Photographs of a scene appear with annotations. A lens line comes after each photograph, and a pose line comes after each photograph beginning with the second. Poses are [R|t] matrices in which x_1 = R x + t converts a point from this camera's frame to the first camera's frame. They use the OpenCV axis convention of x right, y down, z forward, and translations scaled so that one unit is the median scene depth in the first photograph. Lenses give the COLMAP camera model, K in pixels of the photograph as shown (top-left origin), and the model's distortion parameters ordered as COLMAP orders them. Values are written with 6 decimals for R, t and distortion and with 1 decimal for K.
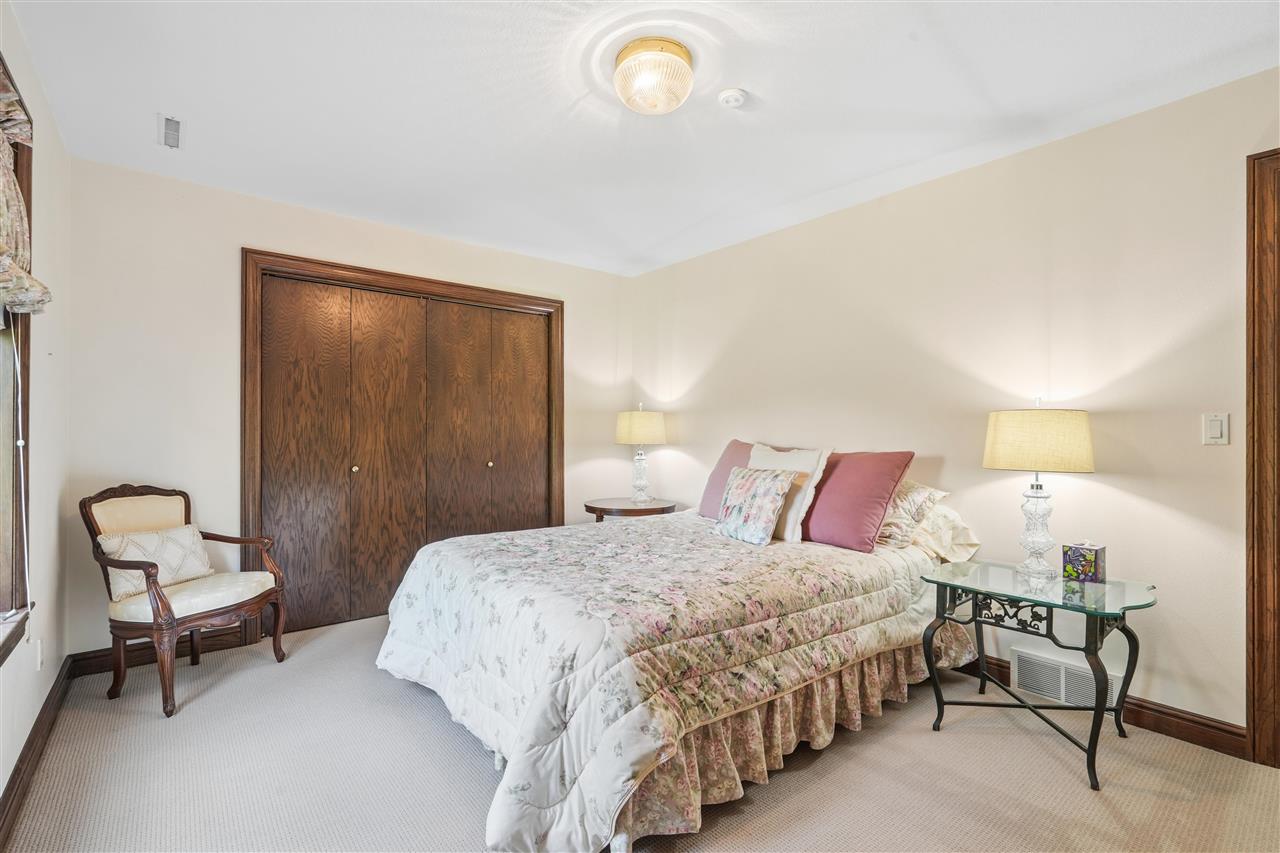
lens RADIAL K [[581.1, 0, 637.4], [0, 581.1, 431.8], [0, 0, 1]] dist [-0.003323, 0.001168]
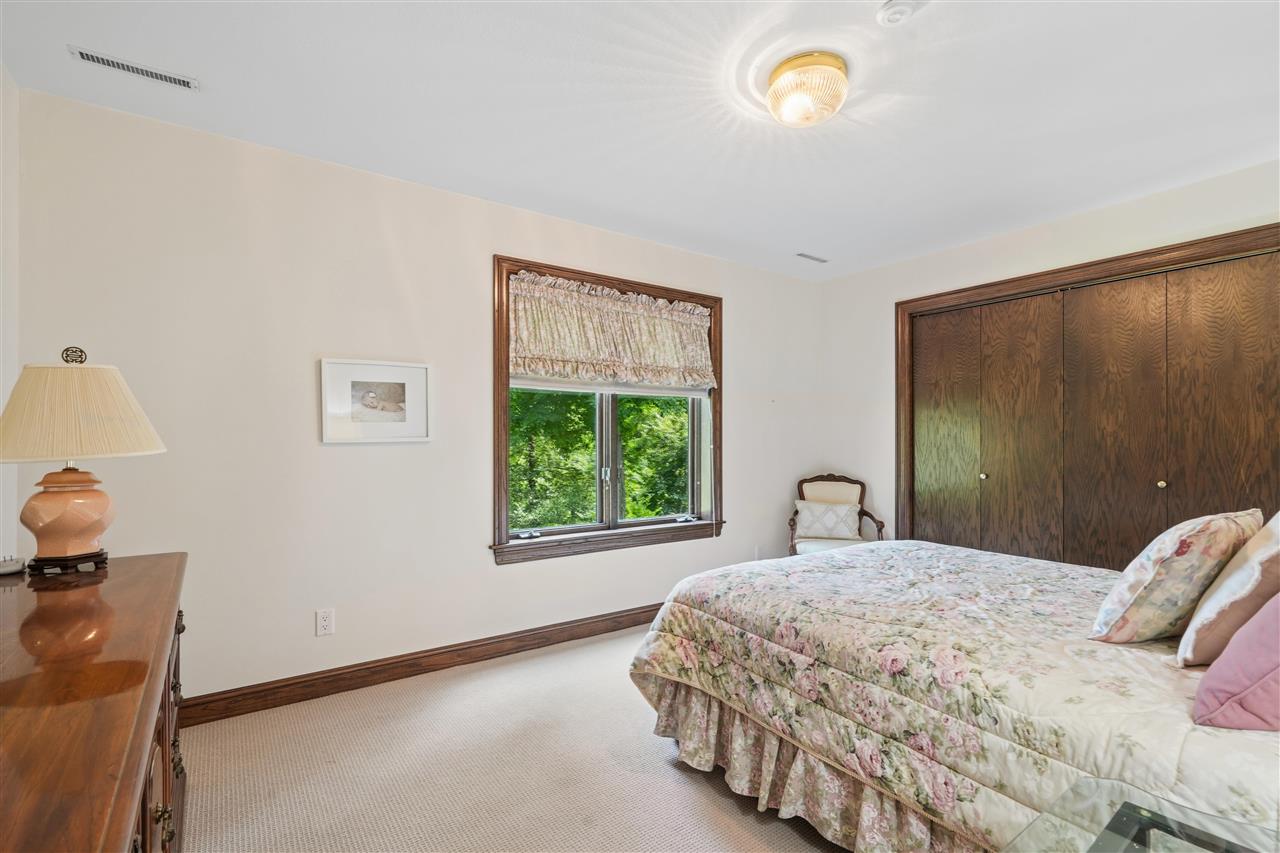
lens RADIAL K [[581.1, 0, 636.6], [0, 581.1, 433.6], [0, 0, 1]] dist [-0.003323, 0.001168]
pose [[-0.065666, -0.015723, -0.997718, 0.643972], [0.001680, 0.999873, -0.015868, 0.002326], [0.997840, -0.002718, -0.065631, 0.466628]]
